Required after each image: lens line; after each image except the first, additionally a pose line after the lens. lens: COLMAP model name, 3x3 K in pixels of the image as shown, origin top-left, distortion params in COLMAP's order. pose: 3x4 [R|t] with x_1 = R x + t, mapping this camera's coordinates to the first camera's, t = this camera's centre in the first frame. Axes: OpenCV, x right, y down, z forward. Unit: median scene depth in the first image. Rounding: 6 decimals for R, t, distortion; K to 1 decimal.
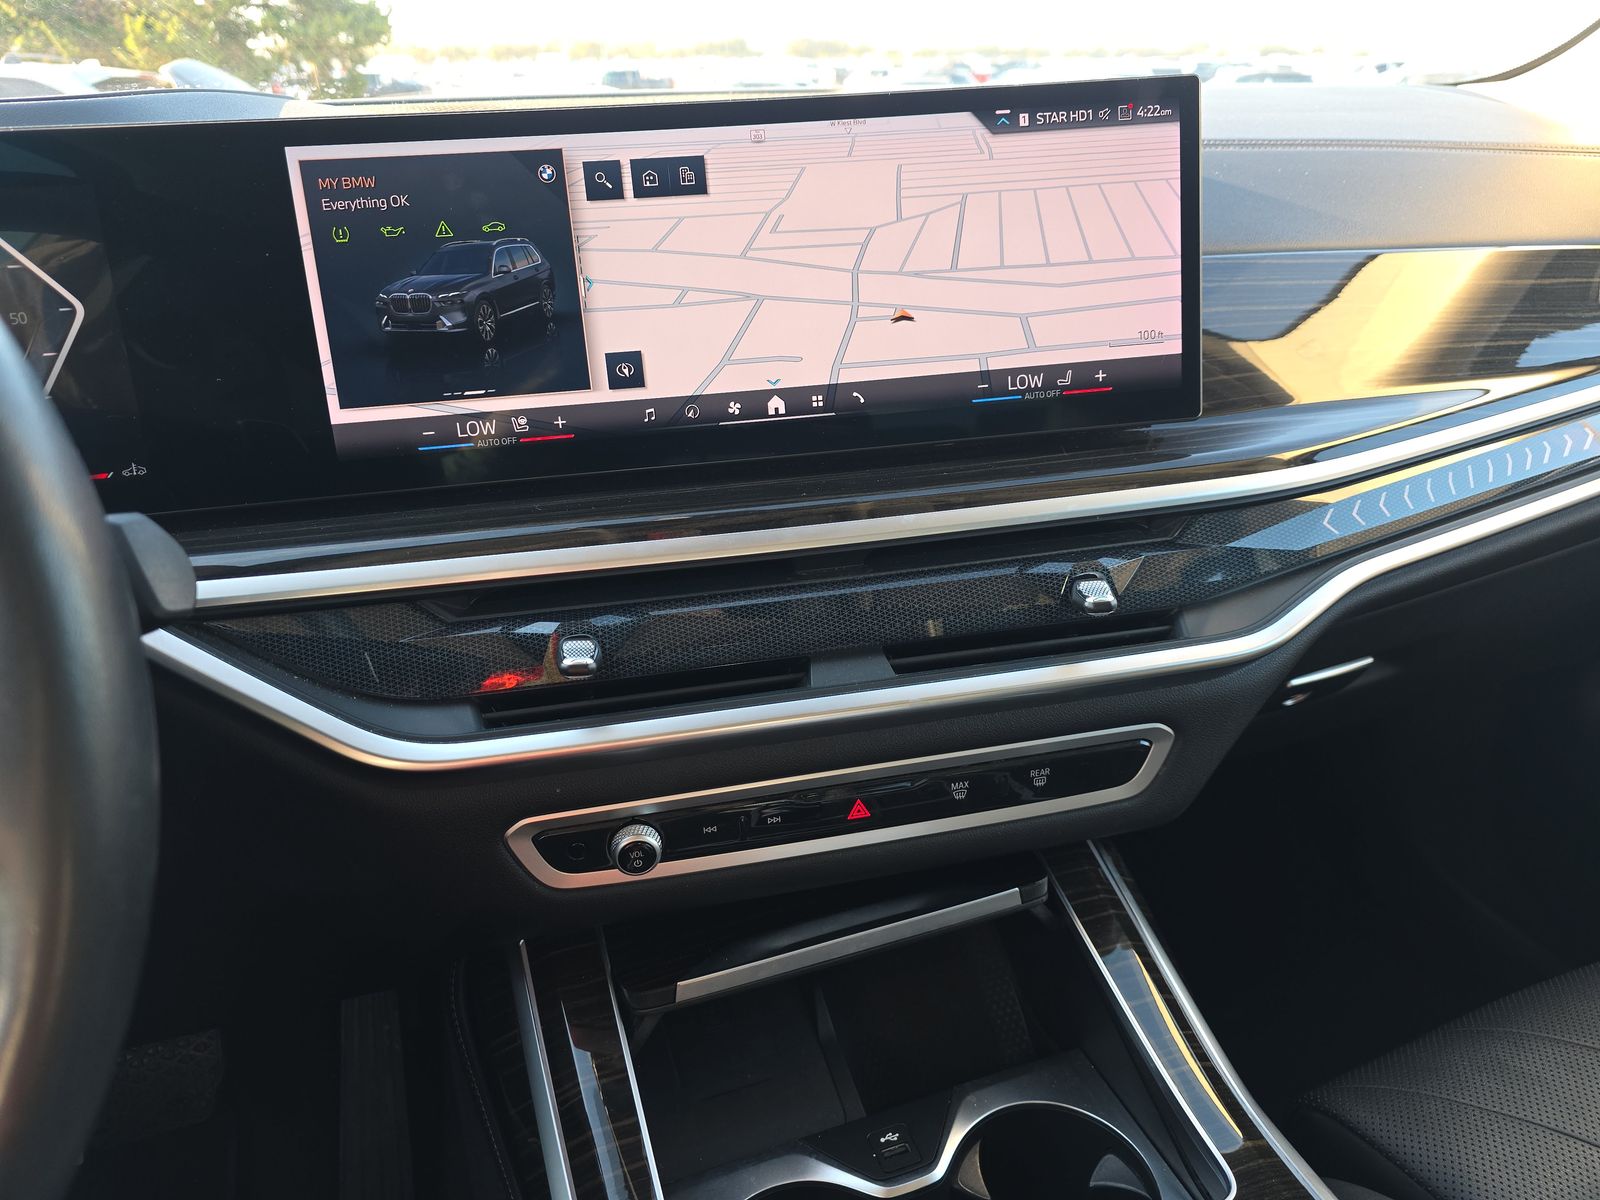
lens RADIAL K [[1049.0, 0, 810.3], [0, 1049.0, 599.4], [0, 0, 1]] dist [0.003166, -0.005911]
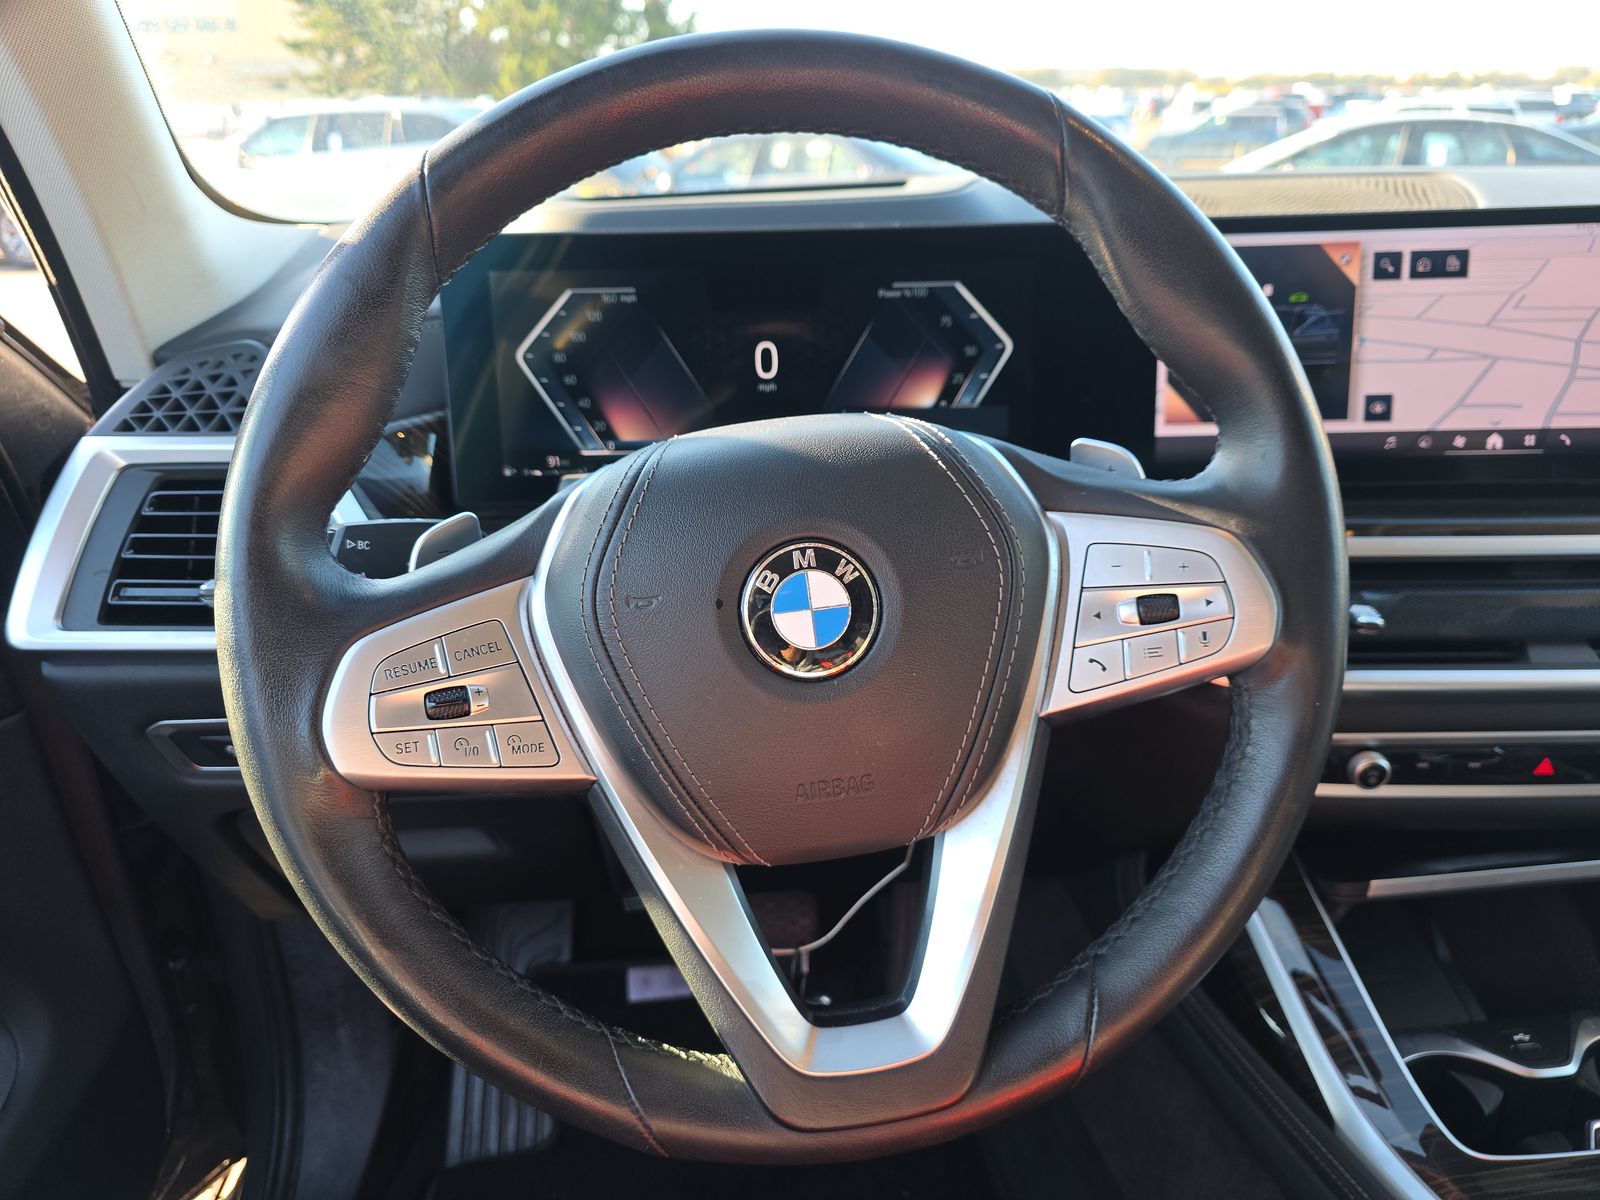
lens RADIAL K [[1049.0, 0, 800.8], [0, 1049.0, 595.4], [0, 0, 1]] dist [0.003166, -0.005911]
pose [[0.972608, 0.096905, -0.211289, -0.578188], [-0.100957, 0.994855, -0.008452, 0.098688], [0.209383, 0.029551, 0.977387, -0.425936]]
